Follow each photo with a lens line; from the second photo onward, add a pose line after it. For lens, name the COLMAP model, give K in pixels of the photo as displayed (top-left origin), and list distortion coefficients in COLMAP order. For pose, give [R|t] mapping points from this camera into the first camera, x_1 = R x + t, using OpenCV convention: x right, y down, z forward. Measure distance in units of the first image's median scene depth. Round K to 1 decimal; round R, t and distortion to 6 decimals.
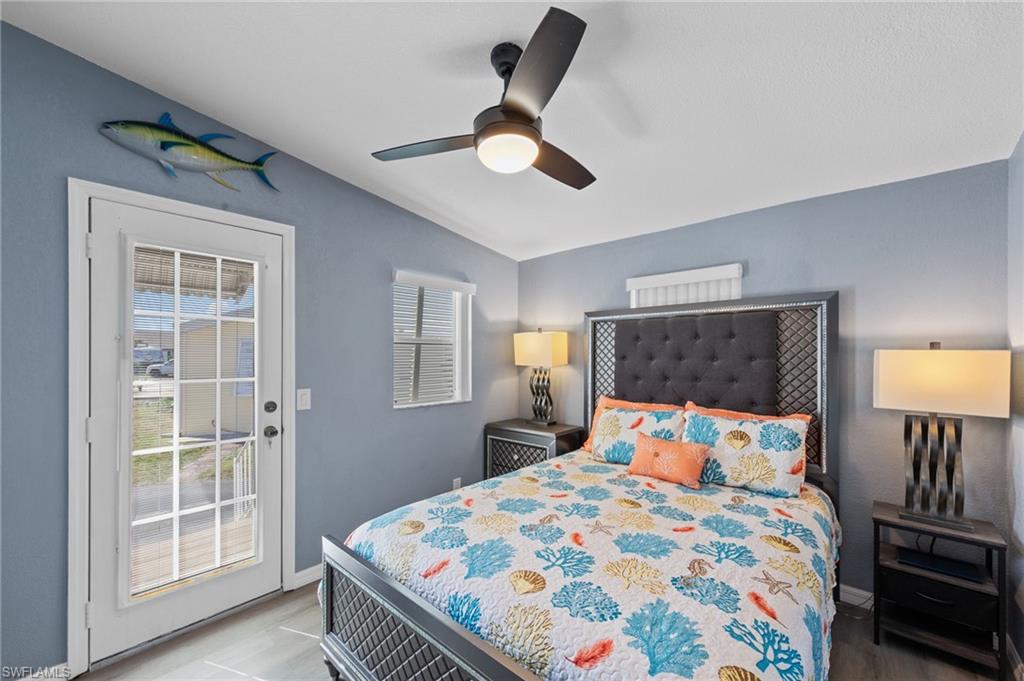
lens RADIAL K [[387.2, 0, 506.6], [0, 387.2, 355.9], [0, 0, 1]] dist [-0.000343, -0.000475]
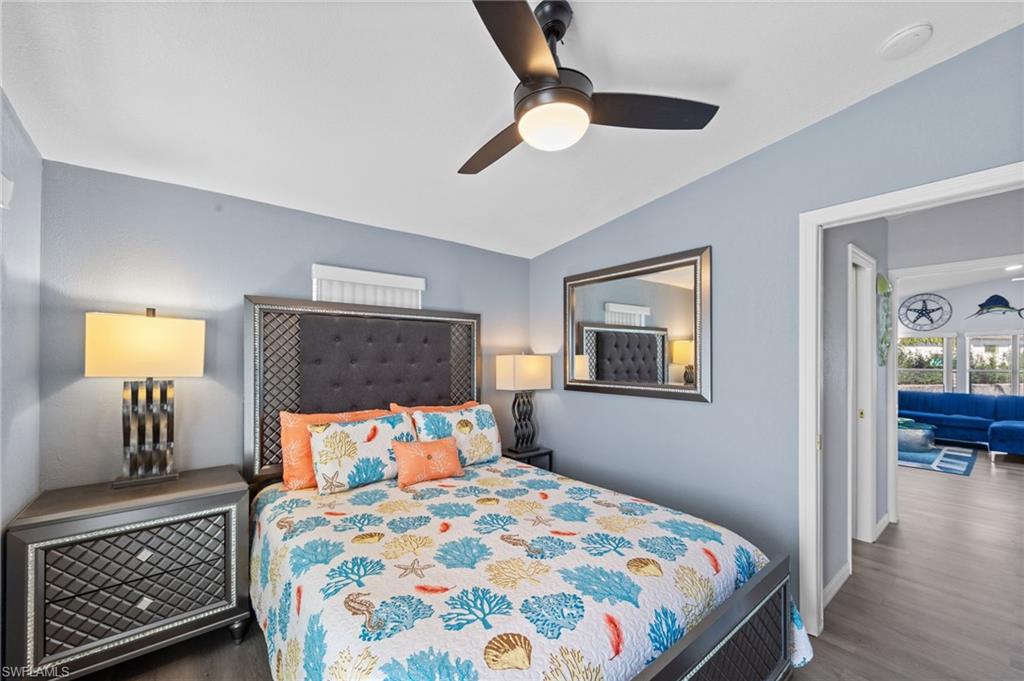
lens RADIAL K [[387.2, 0, 513.9], [0, 387.2, 356.9], [0, 0, 1]] dist [-0.000343, -0.000475]
pose [[0.181443, 0.001623, 0.983400, -0.567547], [-0.001385, 0.999998, -0.001394, -0.004060], [-0.983400, -0.001109, 0.181445, 0.607330]]
